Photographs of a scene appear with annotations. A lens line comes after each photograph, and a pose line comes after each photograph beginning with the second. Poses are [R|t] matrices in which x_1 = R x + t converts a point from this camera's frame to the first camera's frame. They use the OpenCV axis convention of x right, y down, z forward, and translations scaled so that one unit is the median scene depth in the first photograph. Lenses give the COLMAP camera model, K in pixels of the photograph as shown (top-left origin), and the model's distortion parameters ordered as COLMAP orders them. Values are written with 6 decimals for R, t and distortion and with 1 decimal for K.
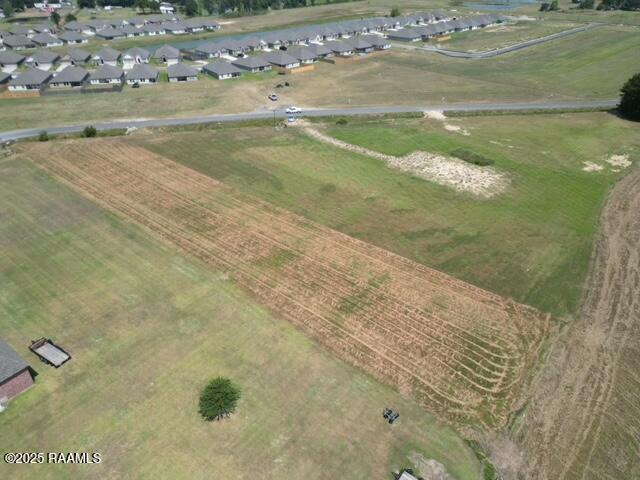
lens RADIAL K [[449.0, 0, 318.8], [0, 449.0, 237.4], [0, 0, 1]] dist [0.083938, -0.091364]
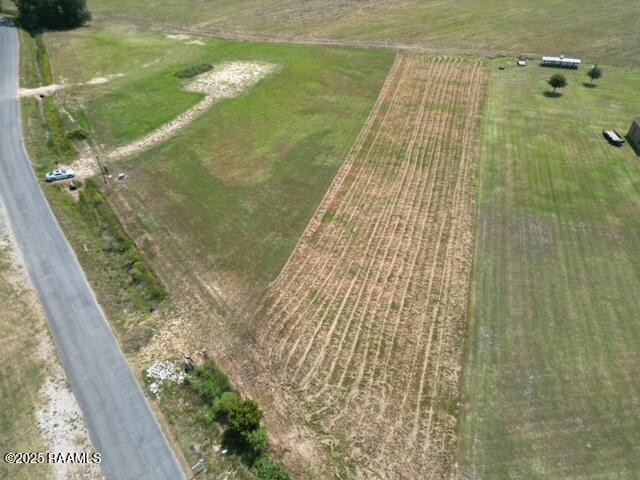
lens RADIAL K [[449.0, 0, 318.8], [0, 449.0, 237.4], [0, 0, 1]] dist [0.083938, -0.091364]
pose [[-0.394787, -0.567675, 0.722418, -1.019883], [0.479593, 0.543336, 0.689040, -0.746408], [-0.783667, 0.618490, 0.057751, 1.289229]]
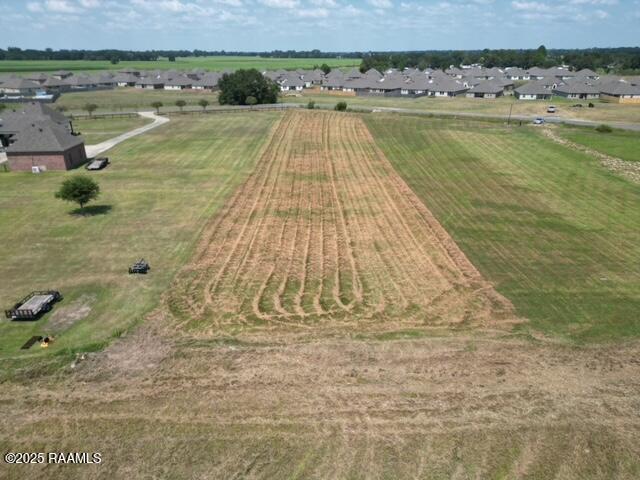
lens RADIAL K [[449.0, 0, 318.8], [0, 449.0, 237.4], [0, 0, 1]] dist [0.083938, -0.091364]
pose [[0.652298, 0.283460, -0.702964, 0.517673], [-0.396438, 0.918059, 0.002328, 0.132079], [0.646022, 0.277163, 0.711222, 0.377378]]
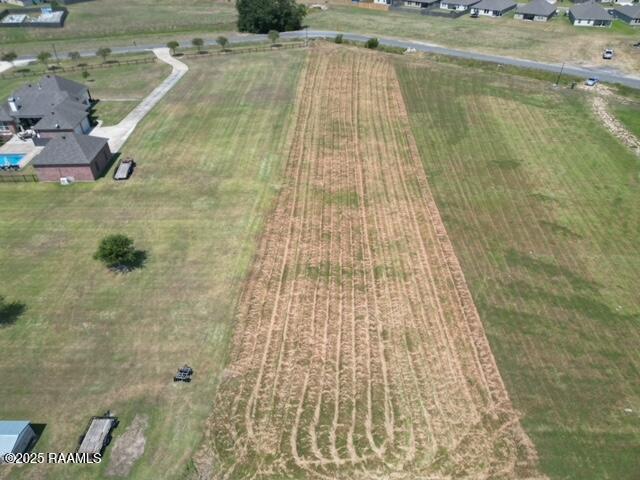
lens RADIAL K [[449.0, 0, 318.8], [0, 449.0, 237.4], [0, 0, 1]] dist [0.083938, -0.091364]
pose [[0.615899, 0.464279, -0.636485, 0.420139], [-0.408589, 0.878997, 0.245803, -0.072666], [0.673590, 0.108671, 0.731073, 0.320704]]
